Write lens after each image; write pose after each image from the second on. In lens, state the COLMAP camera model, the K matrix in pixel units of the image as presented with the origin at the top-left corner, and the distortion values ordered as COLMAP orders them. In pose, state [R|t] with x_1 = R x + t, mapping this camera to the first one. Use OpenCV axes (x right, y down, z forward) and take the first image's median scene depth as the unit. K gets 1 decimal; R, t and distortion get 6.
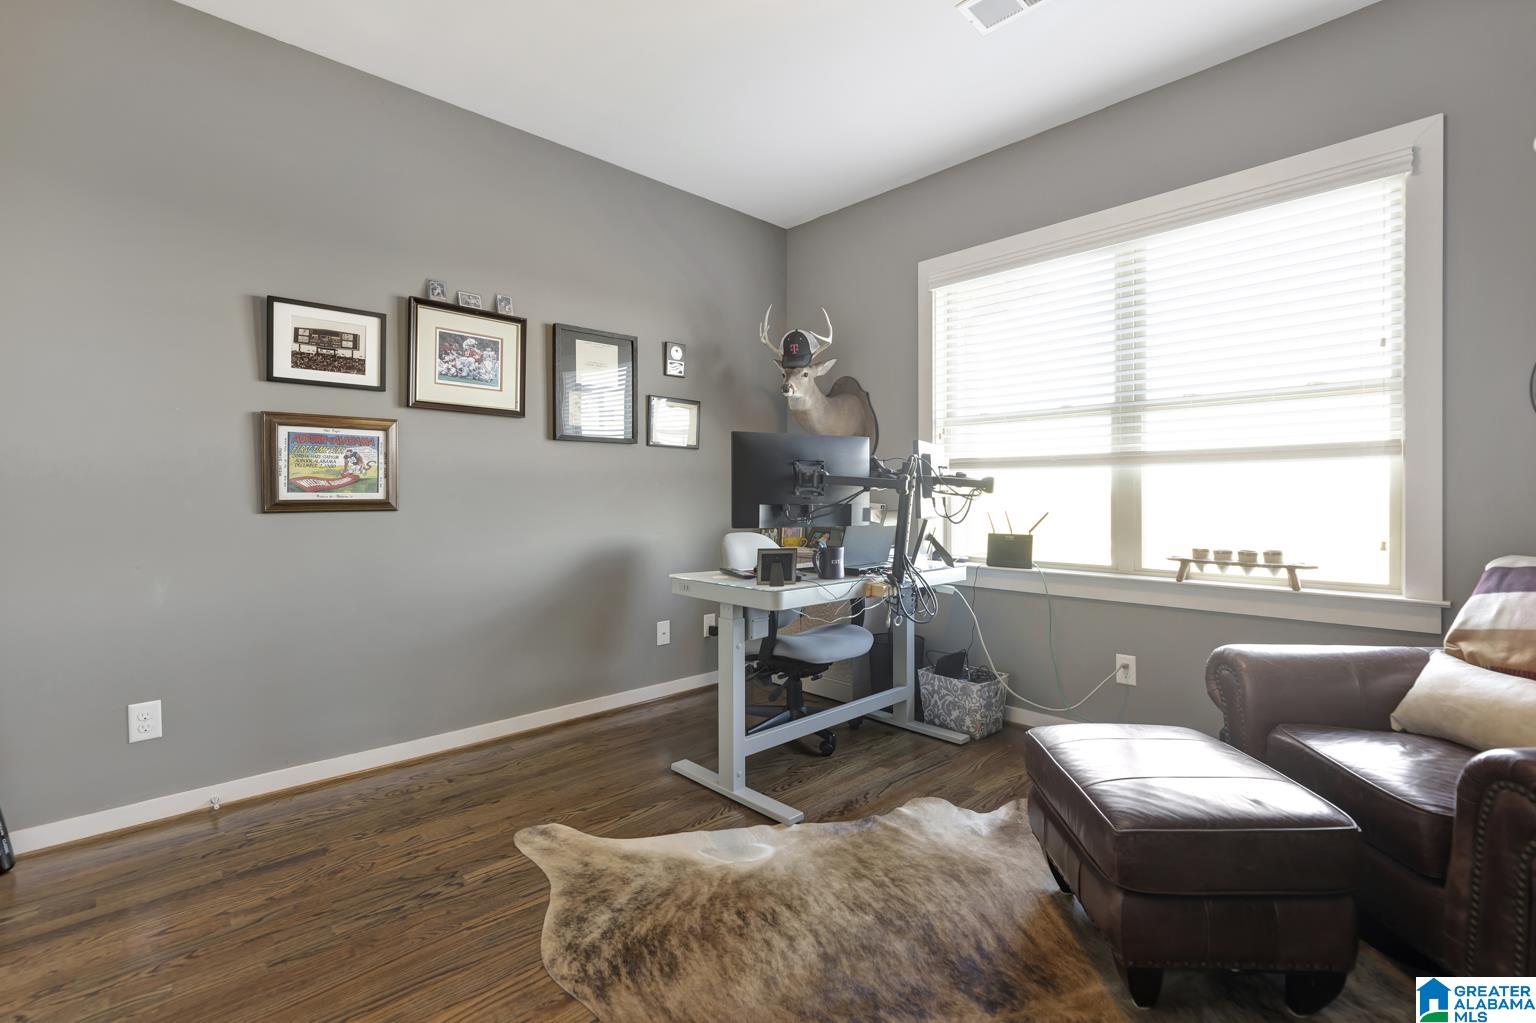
lens RADIAL K [[701.2, 0, 767.9], [0, 701.2, 492.4], [0, 0, 1]] dist [0.000606, -0.000076]
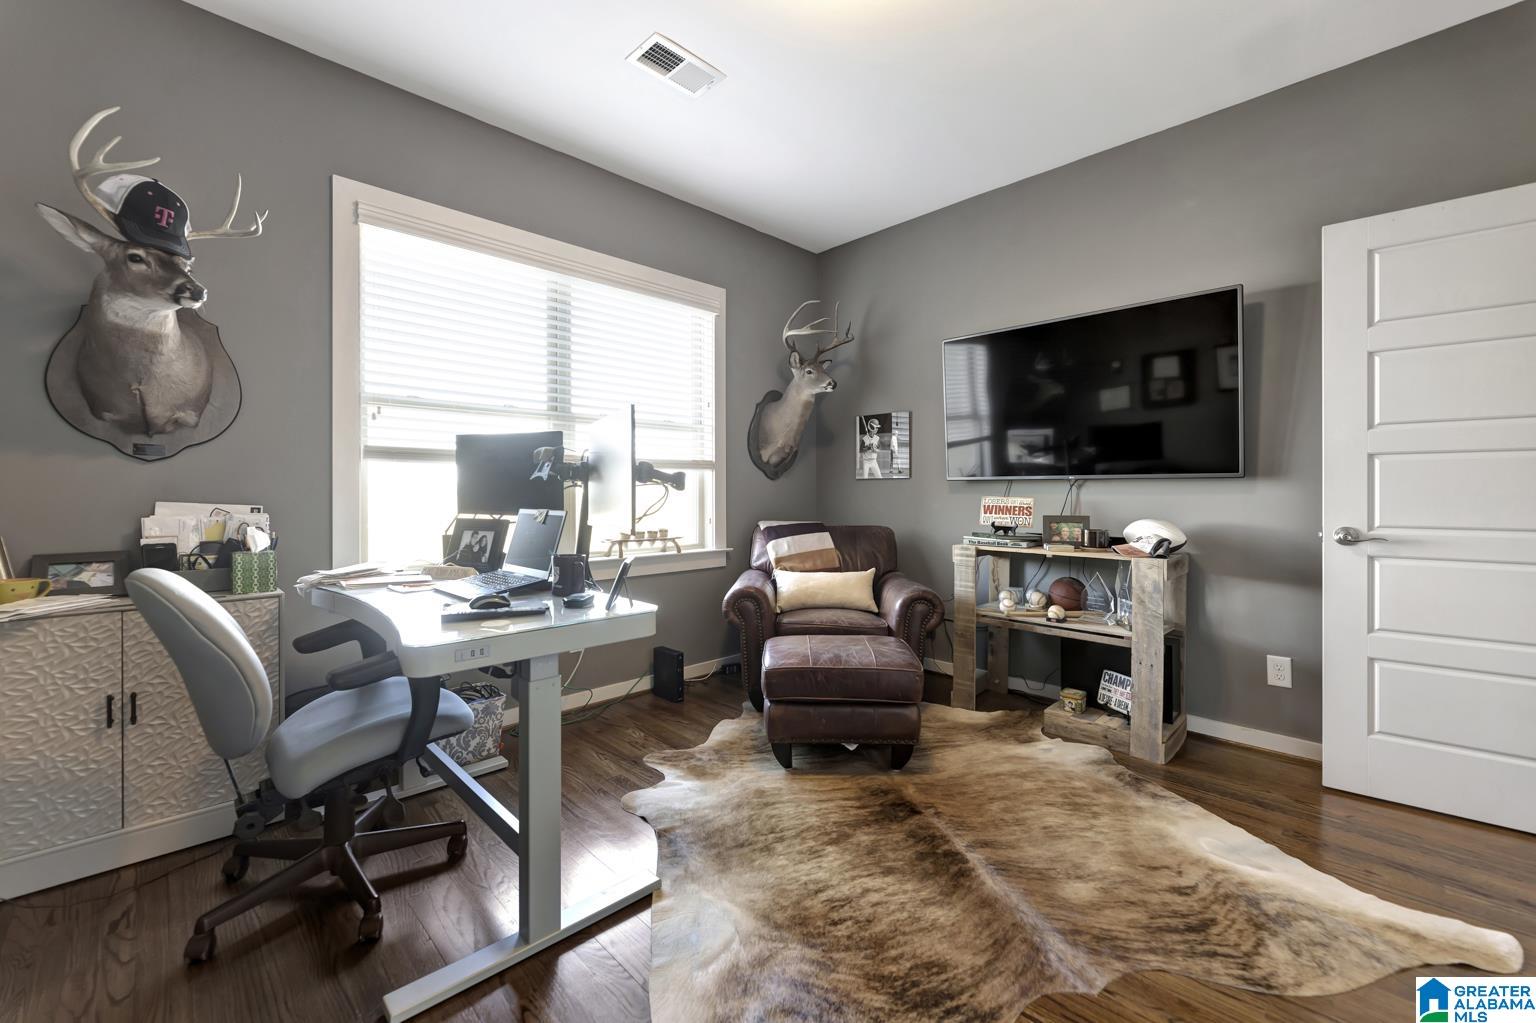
lens RADIAL K [[643.4, 0, 772.6], [0, 643.4, 490.3], [0, 0, 1]] dist [-0.001454, -0.000029]
pose [[-0.023894, 0.002005, 0.999712, -0.915930], [-0.002503, 0.999995, -0.002065, 0.003638], [-0.999711, -0.002552, -0.023889, 1.094302]]
